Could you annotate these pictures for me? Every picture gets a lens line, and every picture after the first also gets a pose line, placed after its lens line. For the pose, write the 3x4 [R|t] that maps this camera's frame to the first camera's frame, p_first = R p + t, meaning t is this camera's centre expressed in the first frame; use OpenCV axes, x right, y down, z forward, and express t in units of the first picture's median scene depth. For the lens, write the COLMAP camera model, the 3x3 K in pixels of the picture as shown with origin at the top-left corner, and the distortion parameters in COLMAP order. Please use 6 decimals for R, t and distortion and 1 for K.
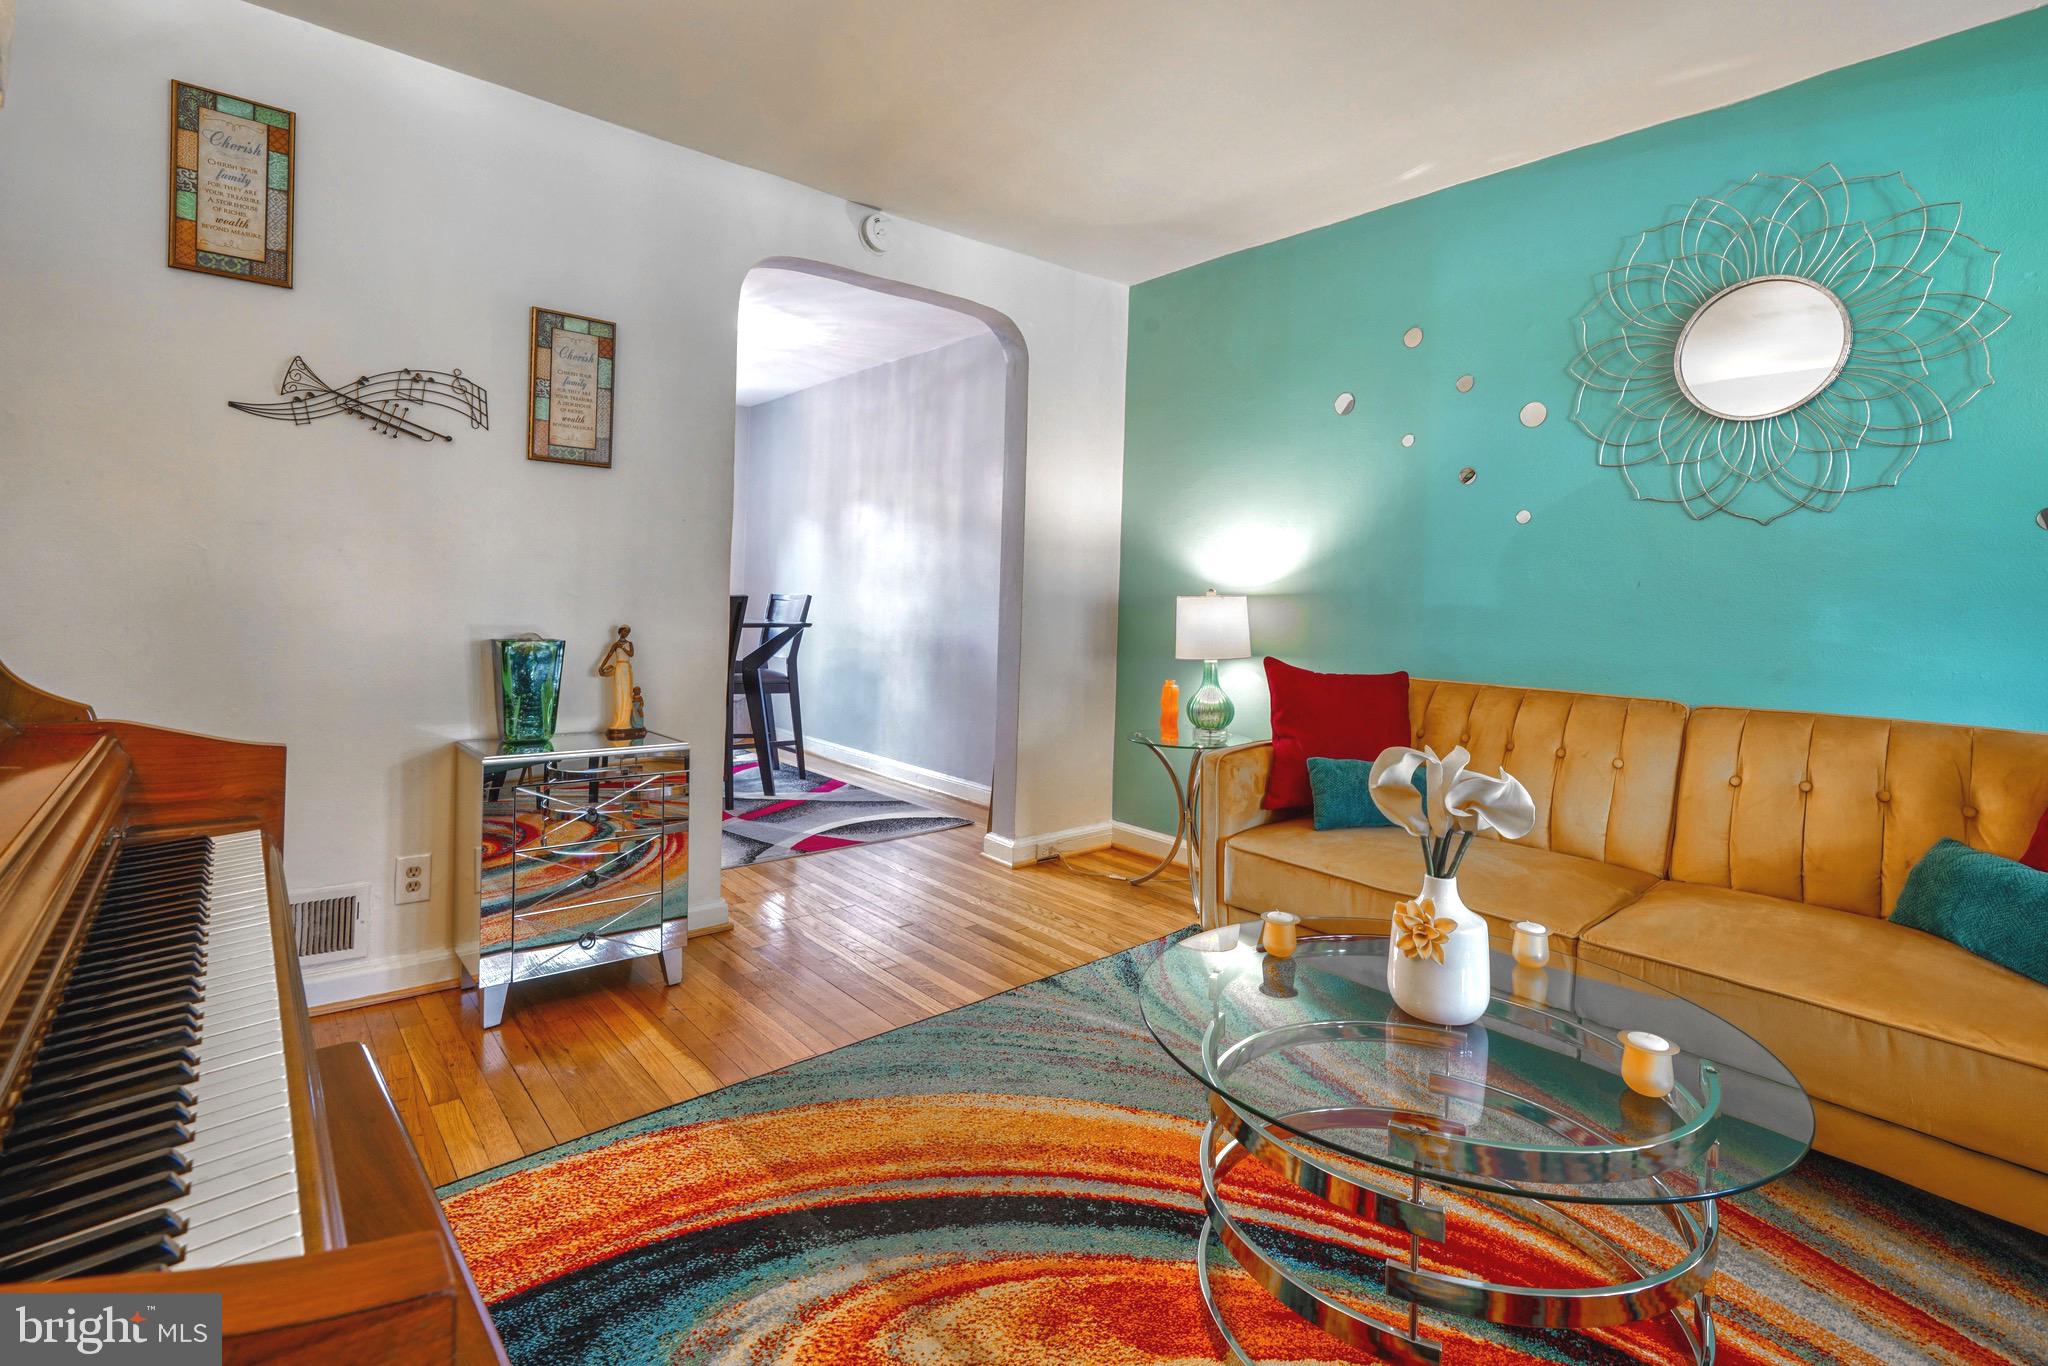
lens RADIAL K [[943.0, 0, 976.6], [0, 943.0, 607.1], [0, 0, 1]] dist [-0.002016, 0.000028]
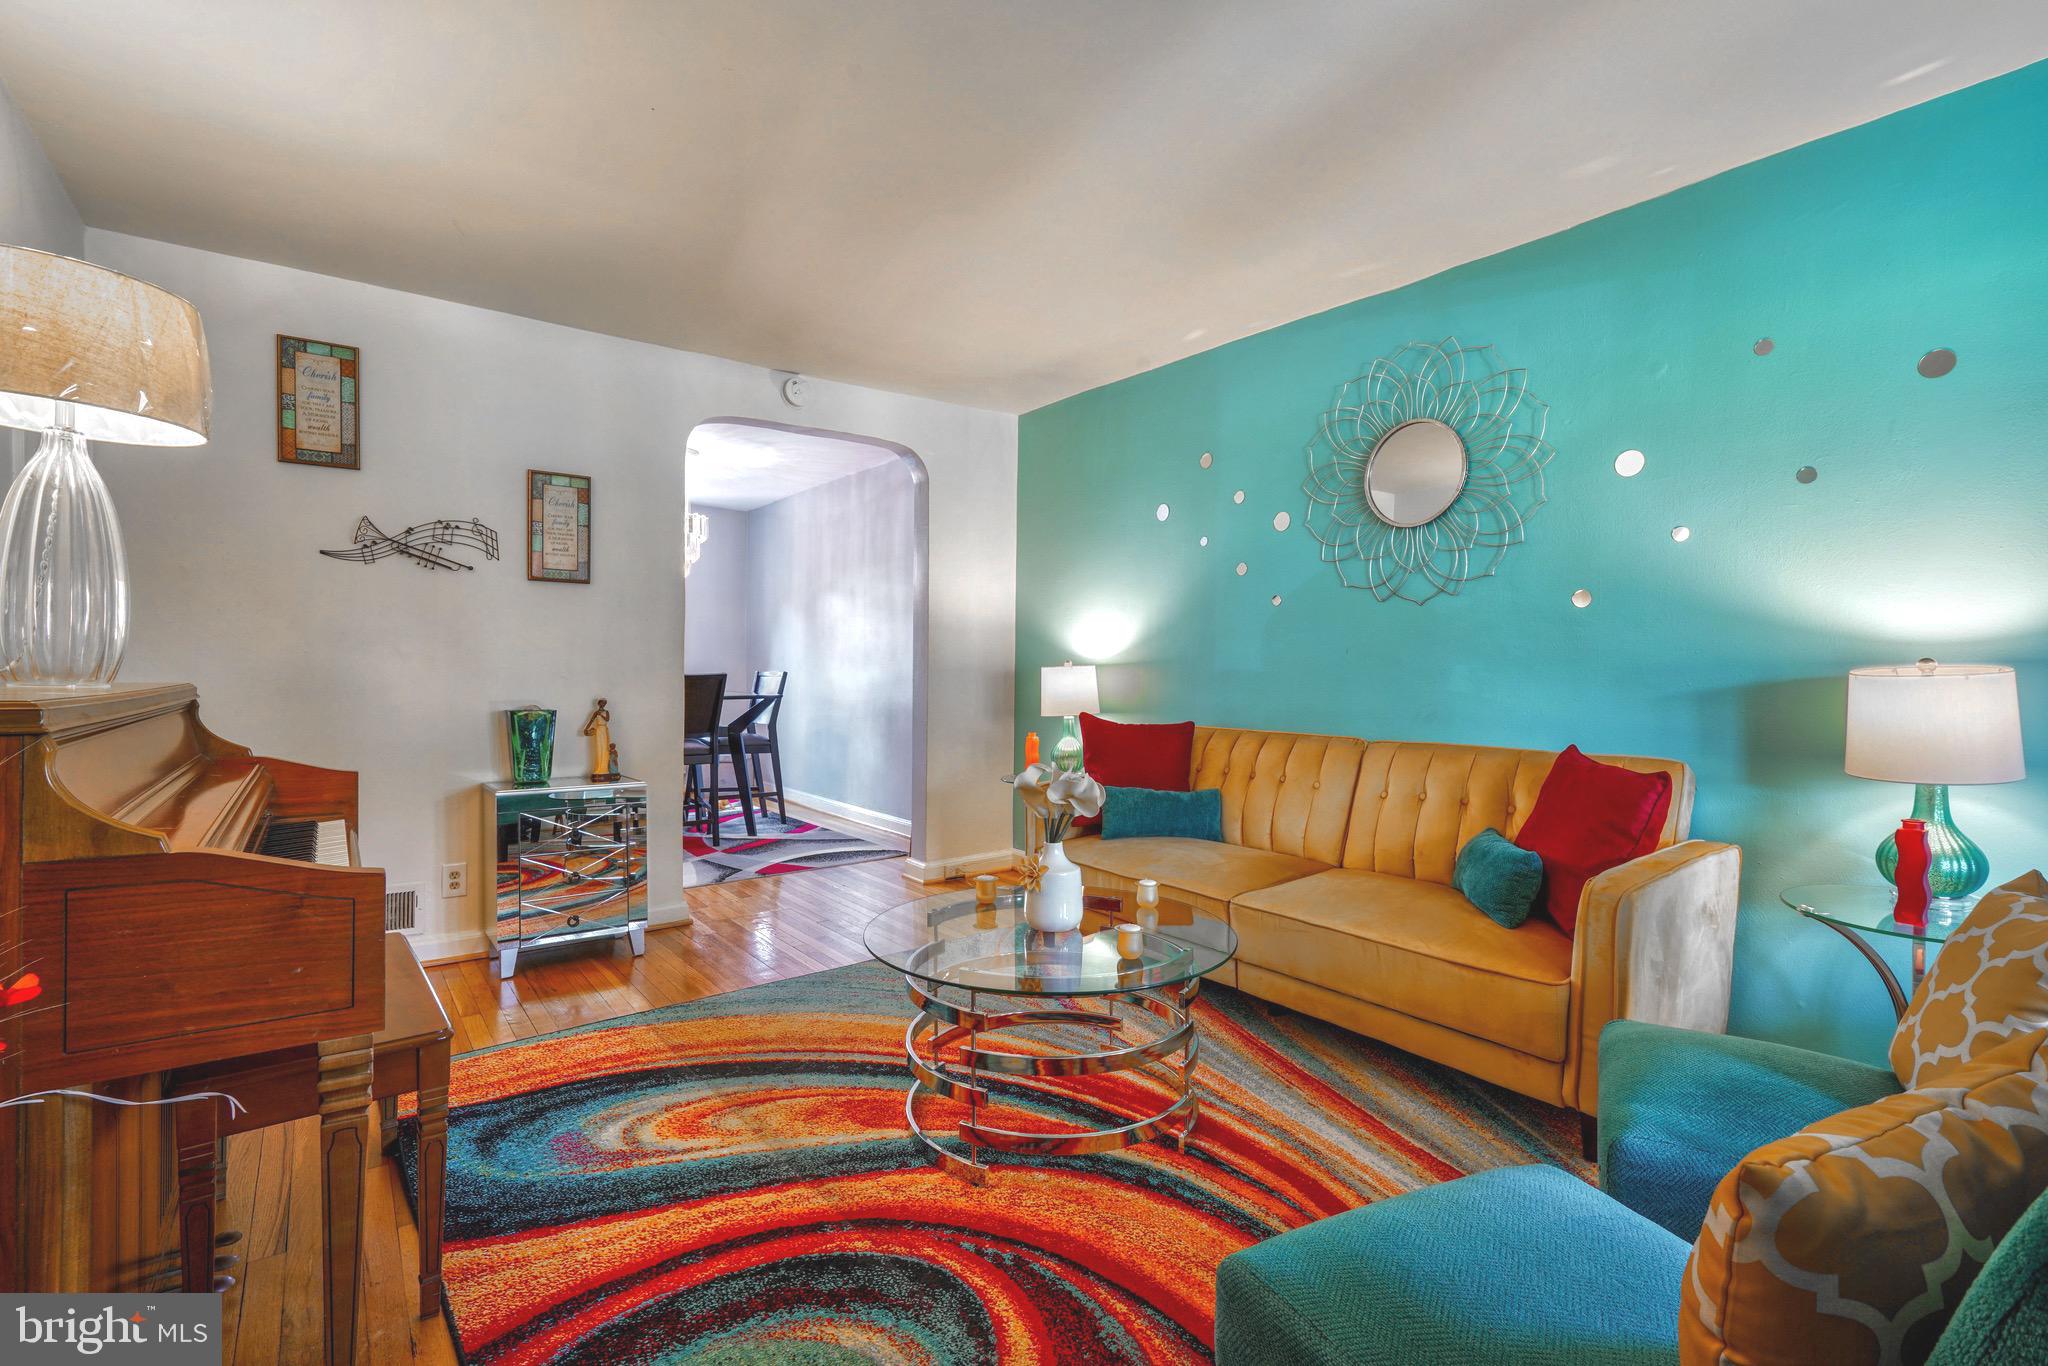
lens RADIAL K [[989.3, 0, 1025.2], [0, 989.3, 686.1], [0, 0, 1]] dist [-0.002966, -0.000193]
pose [[0.998215, -0.021957, -0.055546, 0.347664], [0.022458, 0.999712, 0.008413, 0.003586], [0.055346, -0.009646, 0.998421, -0.433237]]
